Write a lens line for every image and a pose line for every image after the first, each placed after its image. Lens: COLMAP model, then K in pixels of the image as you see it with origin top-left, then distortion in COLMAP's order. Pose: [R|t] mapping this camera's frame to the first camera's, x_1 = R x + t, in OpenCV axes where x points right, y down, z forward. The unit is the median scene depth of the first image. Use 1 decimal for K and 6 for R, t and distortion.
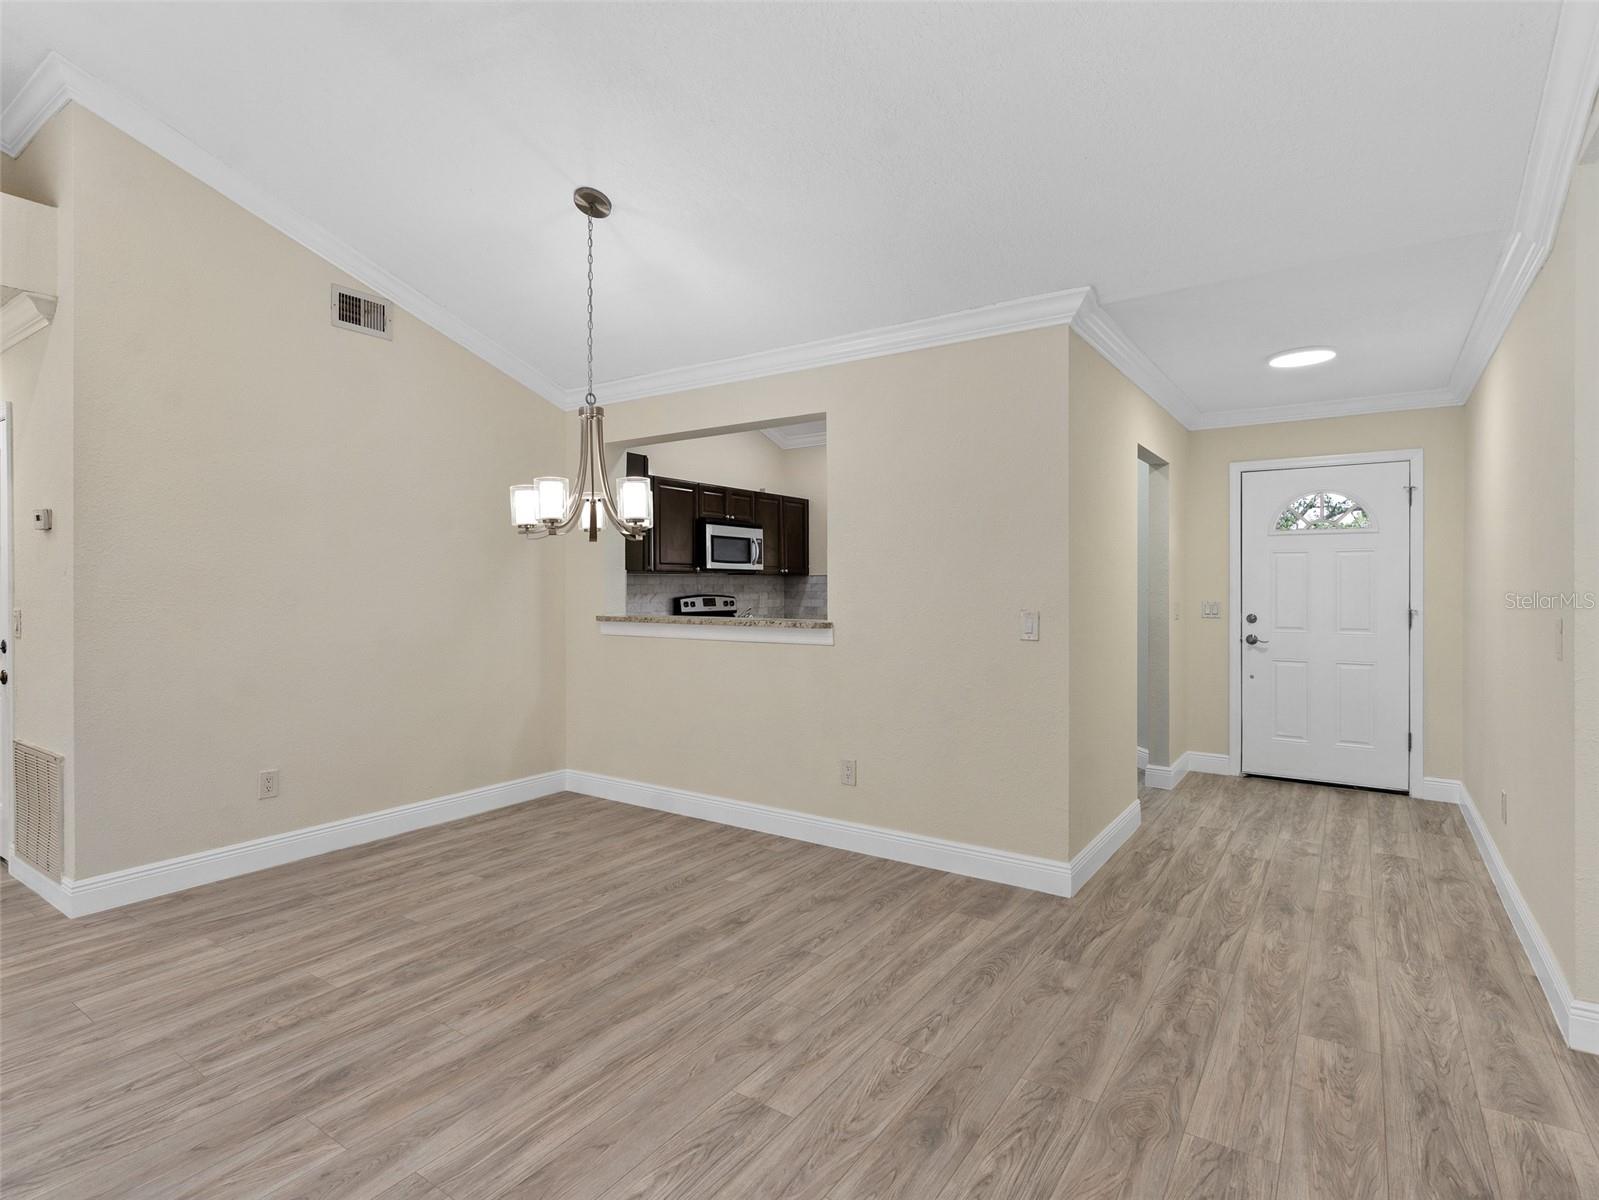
lens RADIAL K [[808.9, 0, 795.6], [0, 808.9, 607.3], [0, 0, 1]] dist [-0.002895, 0.001186]
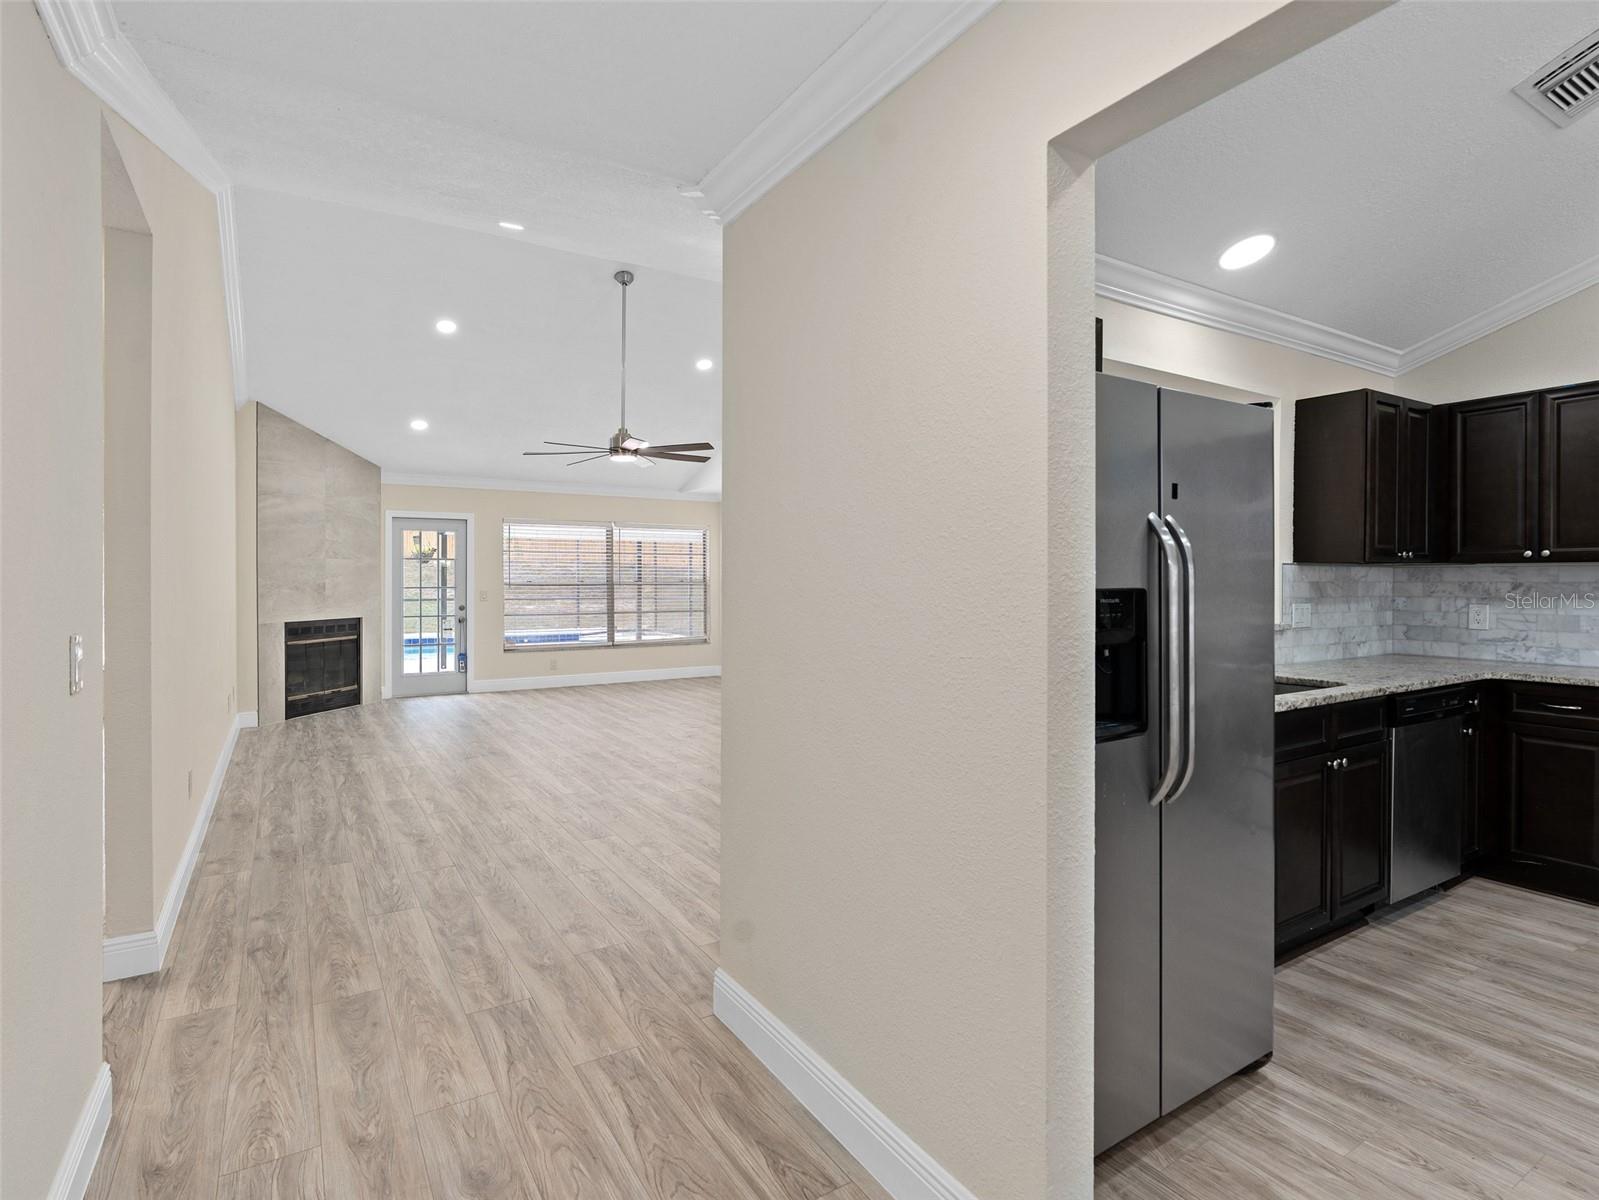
lens RADIAL K [[823.0, 0, 796.2], [0, 823.0, 568.1], [0, 0, 1]] dist [-0.001995, -0.000468]
pose [[-0.396943, -0.013384, -0.917746, 1.187995], [-0.022784, 0.999729, -0.004725, -0.045531], [0.917561, 0.019034, -0.397140, 1.615171]]
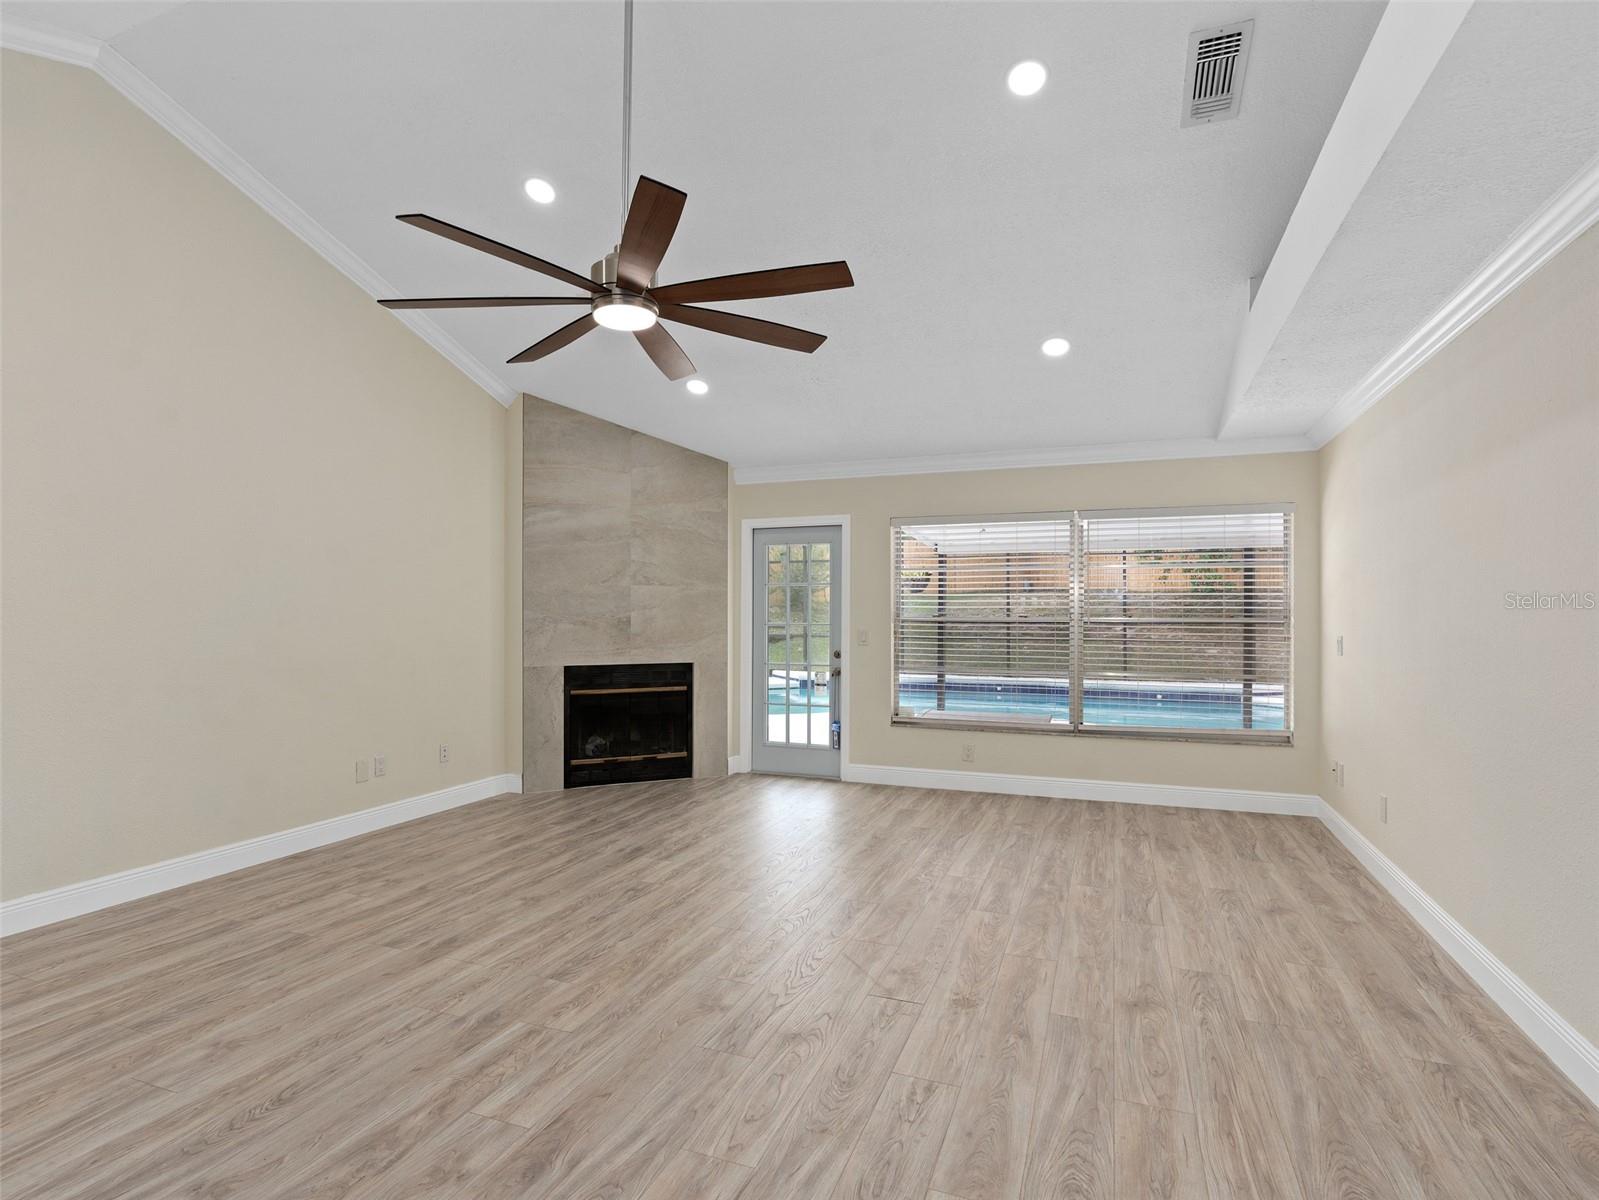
lens RADIAL K [[823.5, 0, 800.6], [0, 823.5, 611.3], [0, 0, 1]] dist [-0.000600, 0.000277]
pose [[-0.970303, -0.005286, -0.241836, -0.765289], [-0.009886, 0.999792, 0.017812, -0.028506], [0.241692, 0.019674, -0.970154, 1.228118]]
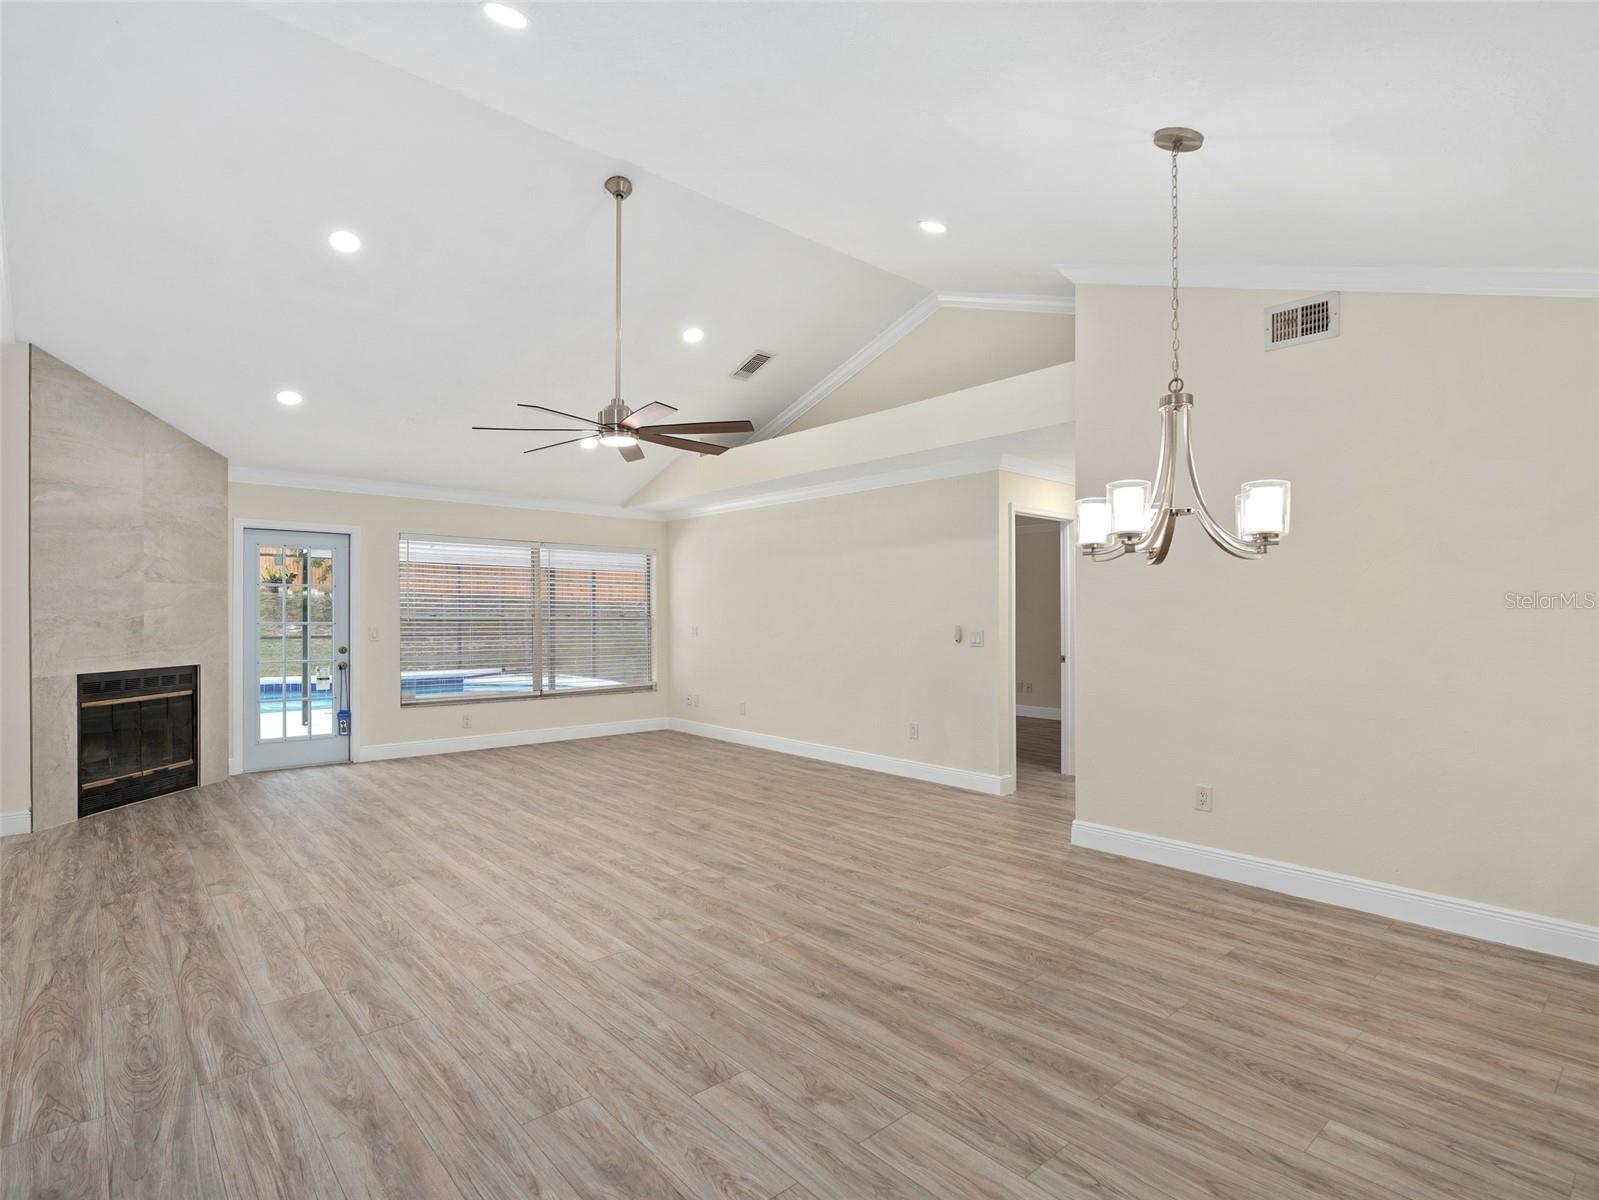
lens RADIAL K [[808.9, 0, 795.6], [0, 808.9, 607.3], [0, 0, 1]] dist [-0.002895, 0.001186]
pose [[-0.239197, -0.011523, -0.970903, 0.725174], [-0.026142, 0.999644, -0.005424, -0.023063], [0.970619, 0.024084, -0.239413, 0.964514]]
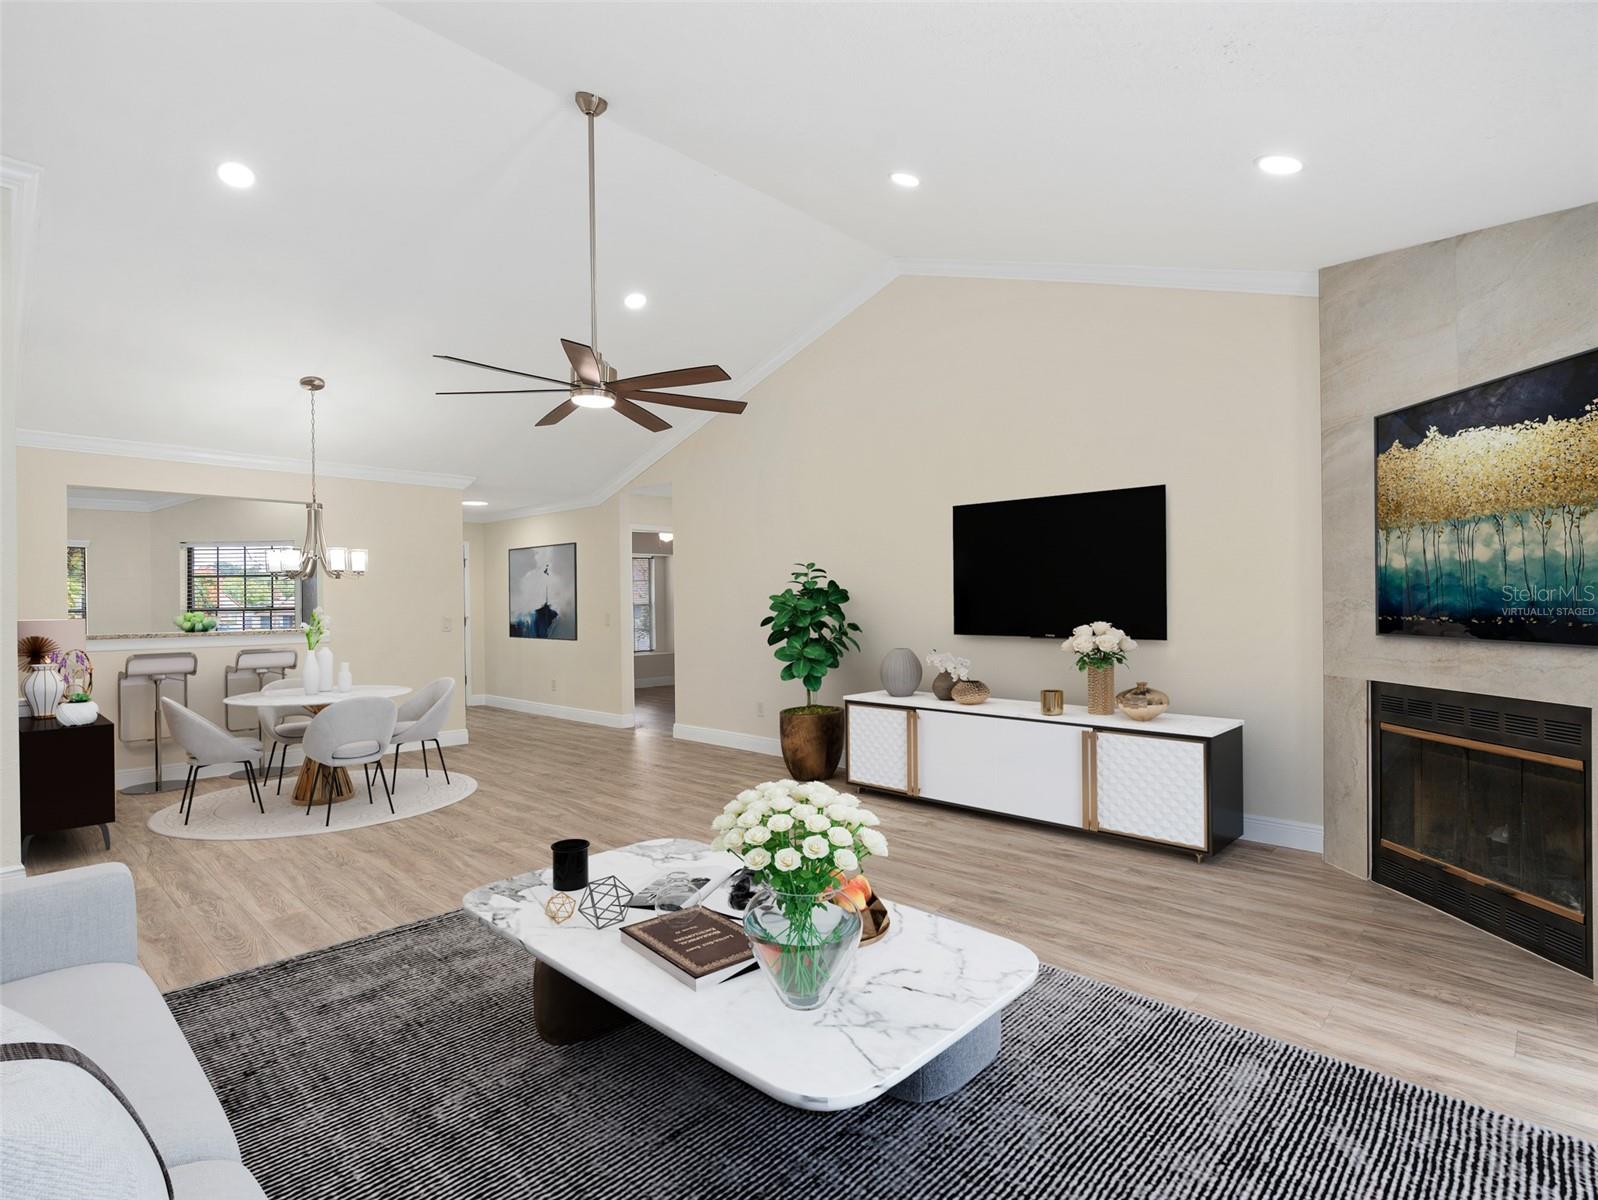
lens RADIAL K [[808.4, 0, 795.1], [0, 808.4, 607.3], [0, 0, 1]] dist [-0.002895, 0.001186]
pose [[0.155606, -0.008847, 0.987780, -2.158806], [0.035064, 0.999379, 0.003427, 0.005409], [-0.987197, 0.034102, 0.155819, -0.352964]]
